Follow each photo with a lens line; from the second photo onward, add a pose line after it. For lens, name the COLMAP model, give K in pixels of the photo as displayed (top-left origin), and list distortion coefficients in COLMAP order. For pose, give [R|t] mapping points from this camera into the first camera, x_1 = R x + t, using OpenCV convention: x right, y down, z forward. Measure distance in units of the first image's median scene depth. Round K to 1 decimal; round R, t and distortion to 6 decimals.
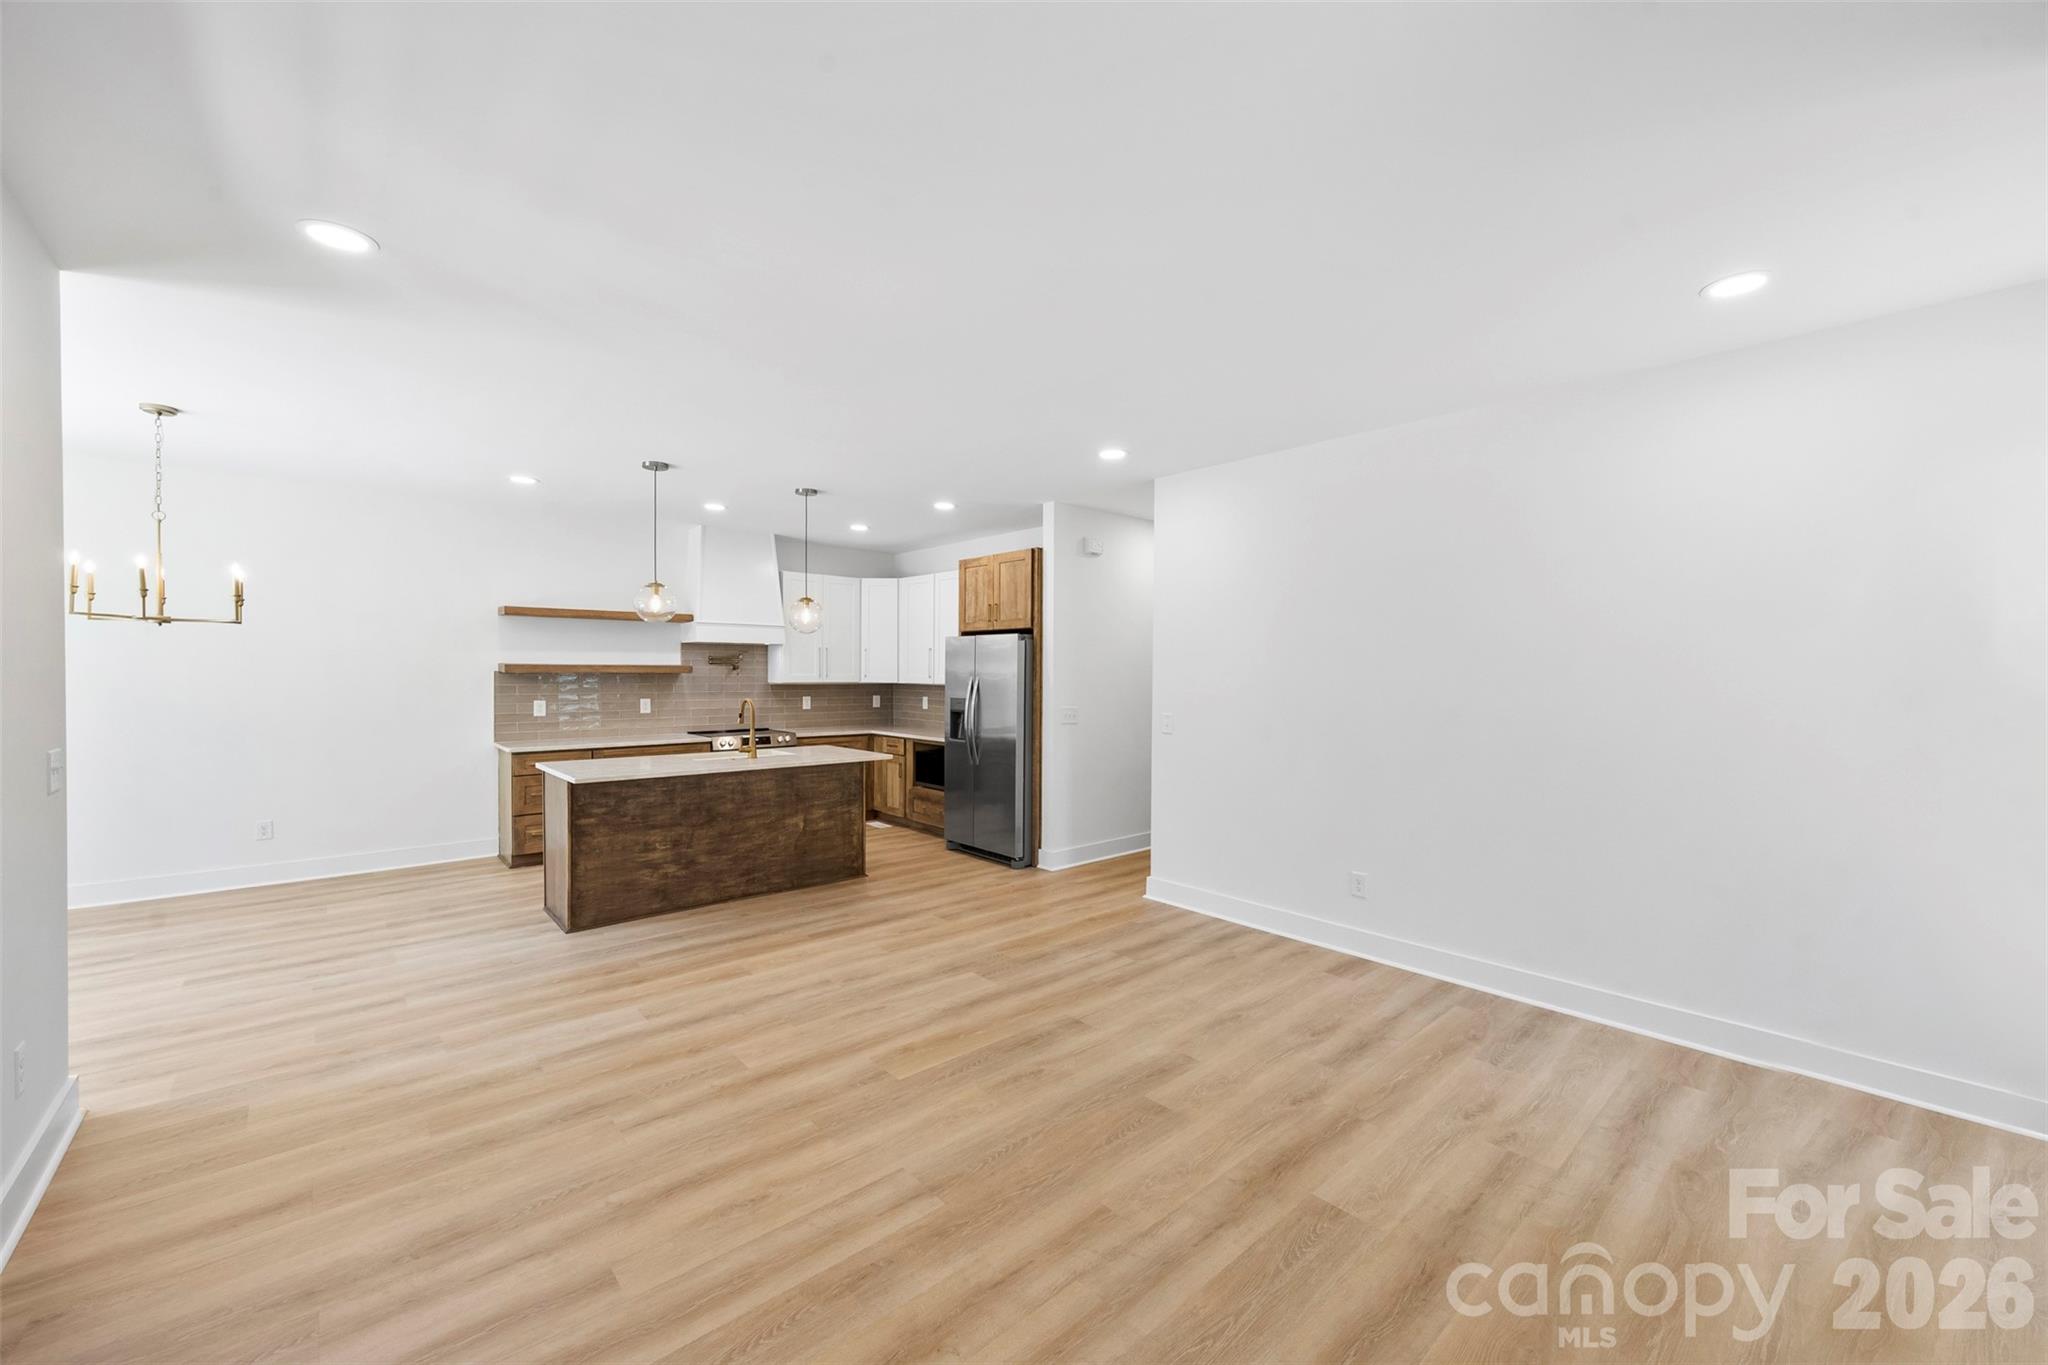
lens RADIAL K [[790.8, 0, 1030.6], [0, 790.8, 682.1], [0, 0, 1]] dist [0.000707, 0.000145]
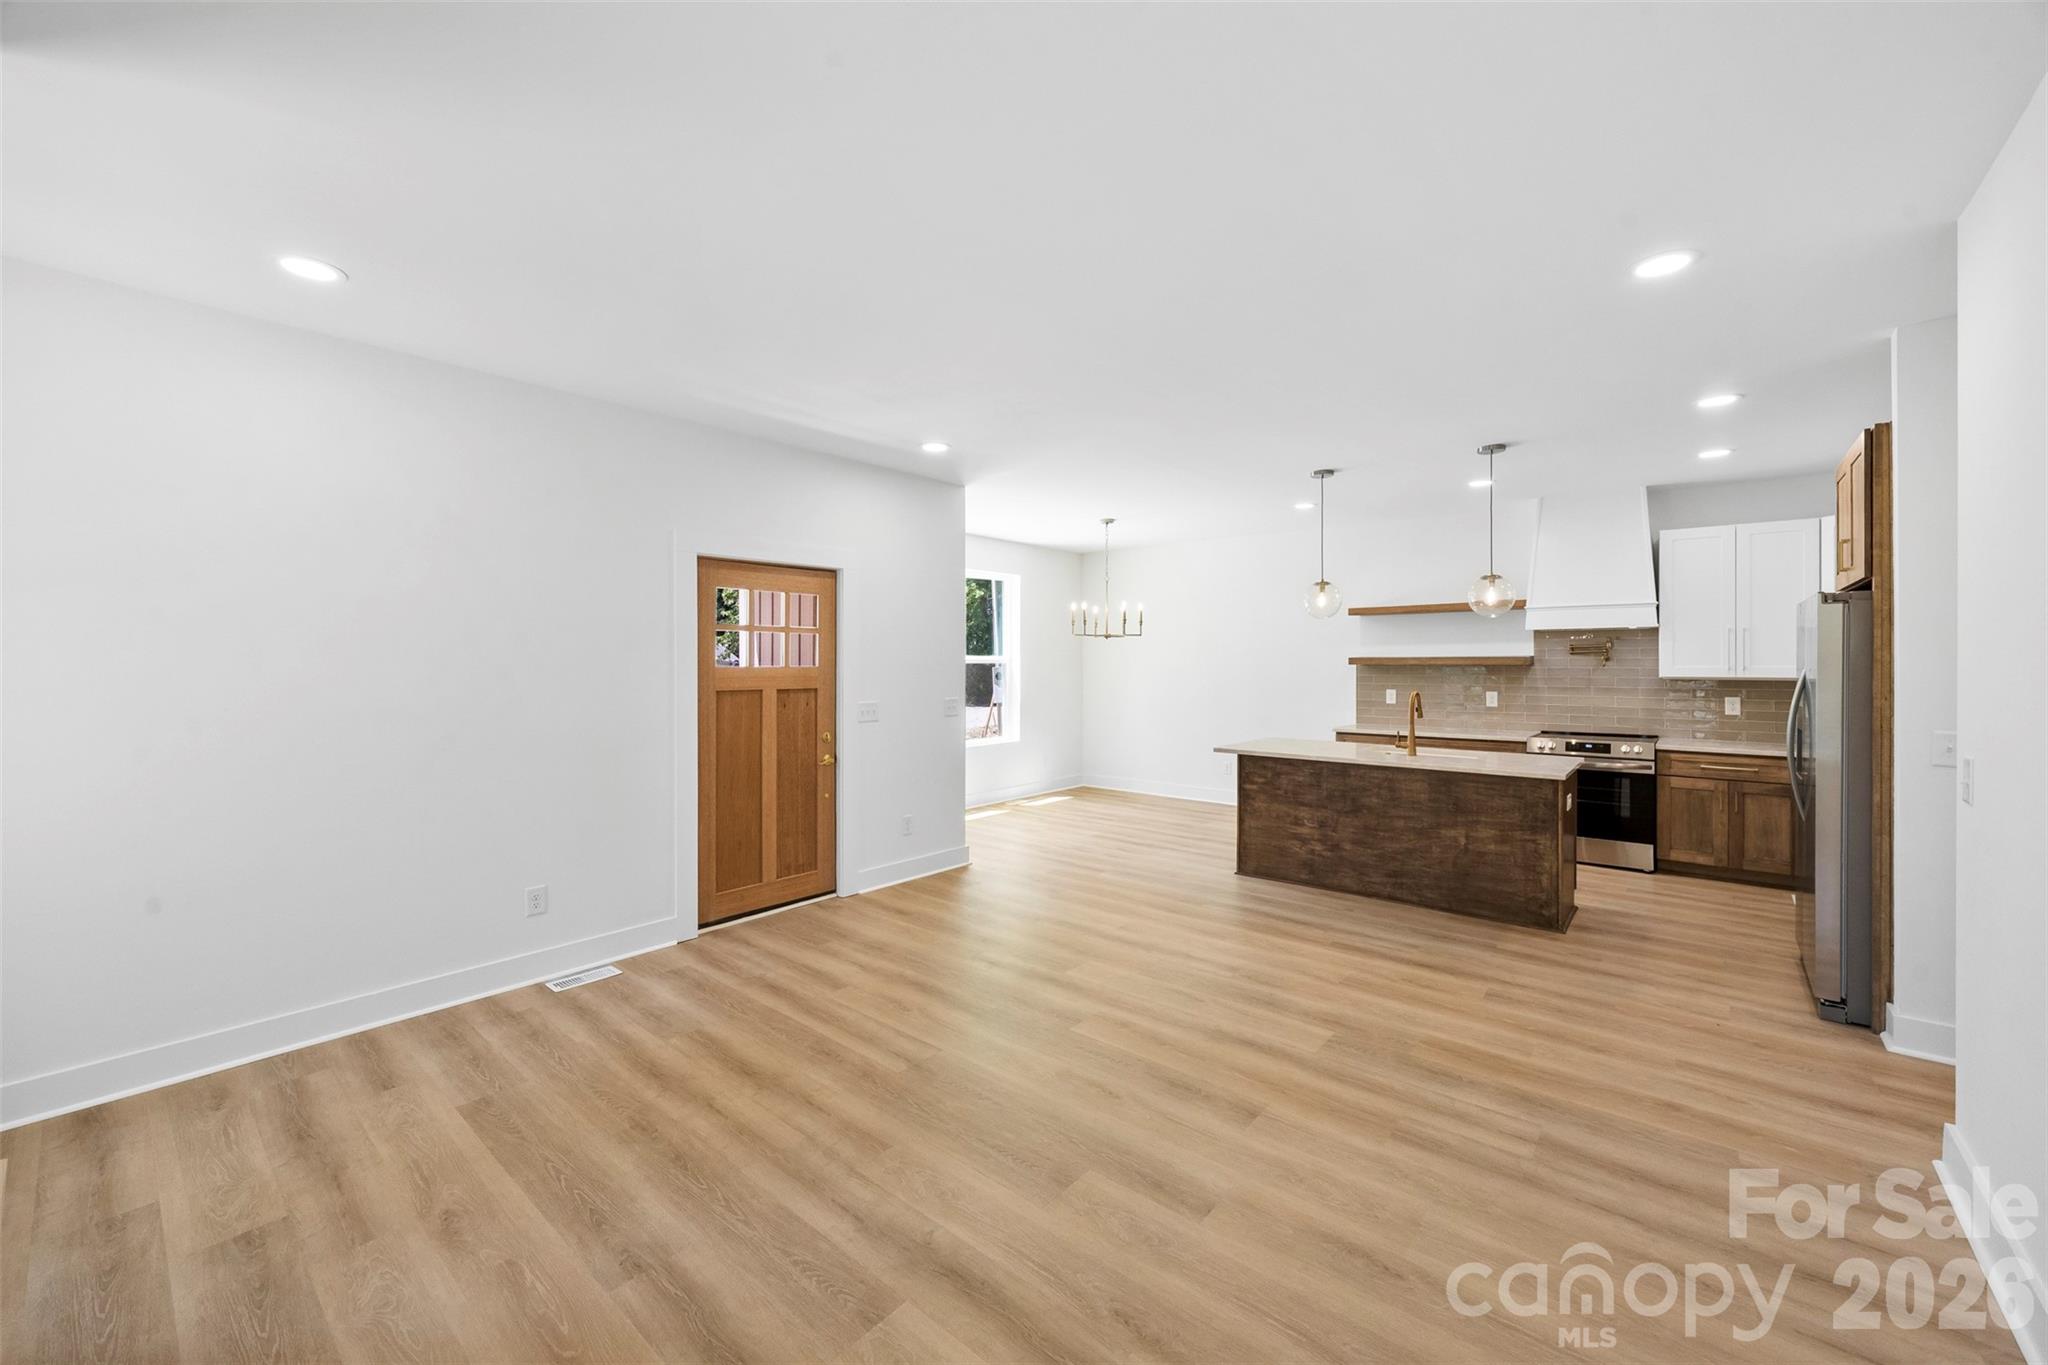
lens RADIAL K [[790.8, 0, 1046.1], [0, 790.8, 661.3], [0, 0, 1]] dist [0.000707, 0.000145]
pose [[0.149913, -0.007019, -0.988674, 0.485847], [-0.010055, 0.999912, -0.008624, -0.002558], [0.988648, 0.011234, 0.149829, 0.414245]]
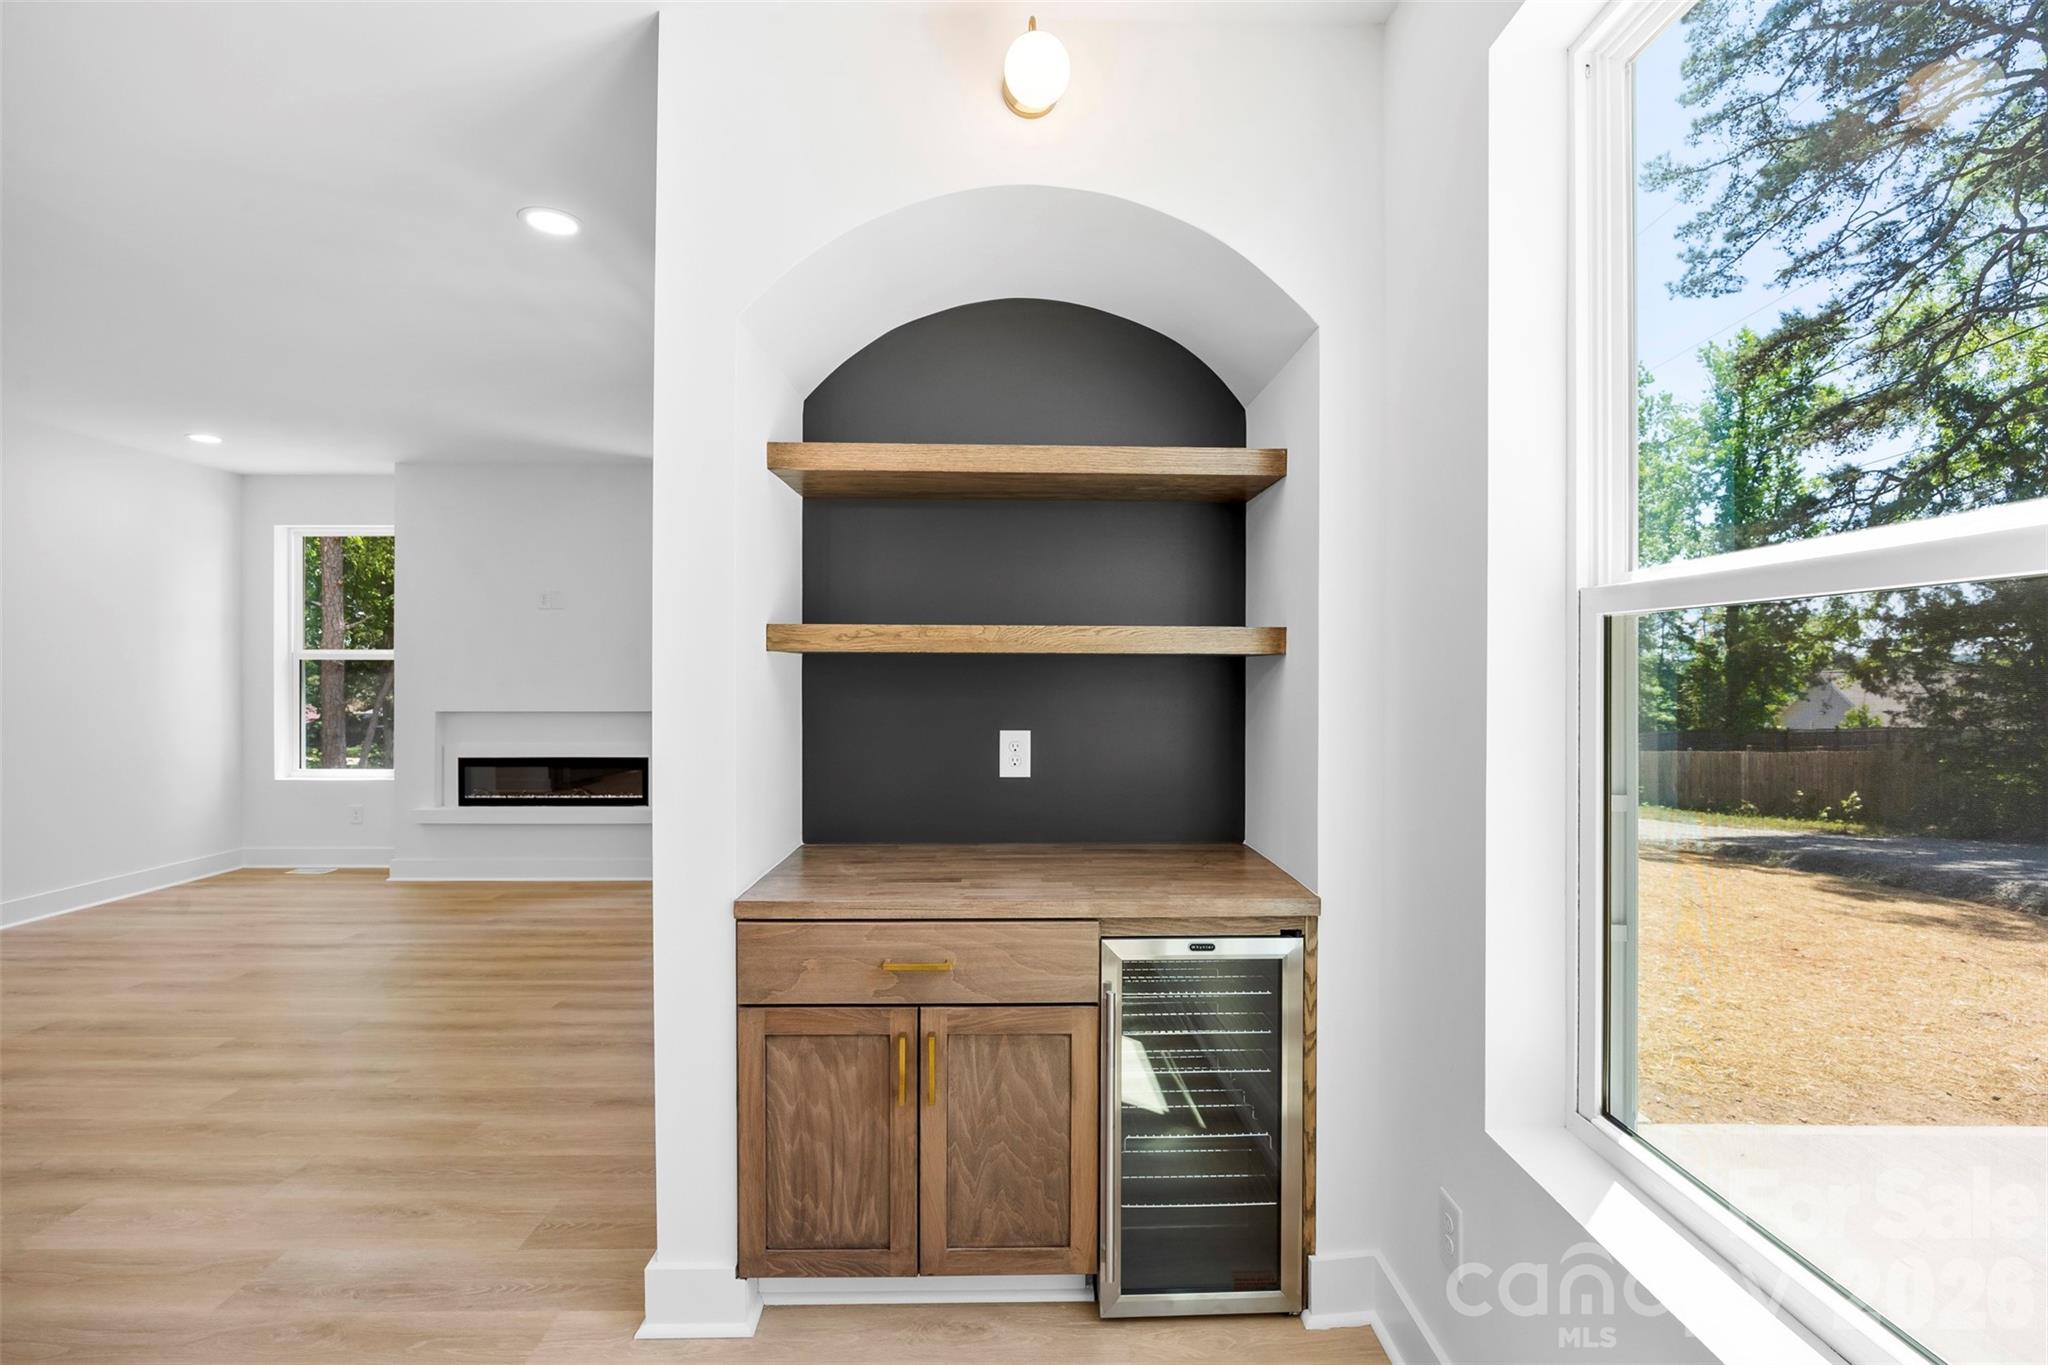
lens RADIAL K [[947.8, 0, 1036.8], [0, 947.8, 676.7], [0, 0, 1]] dist [-0.018304, 0.001892]
pose [[-0.758469, -0.008872, 0.651649, -0.914490], [0.000460, 0.999900, 0.014148, 0.006619], [-0.651709, 0.011030, -0.758389, 0.646279]]
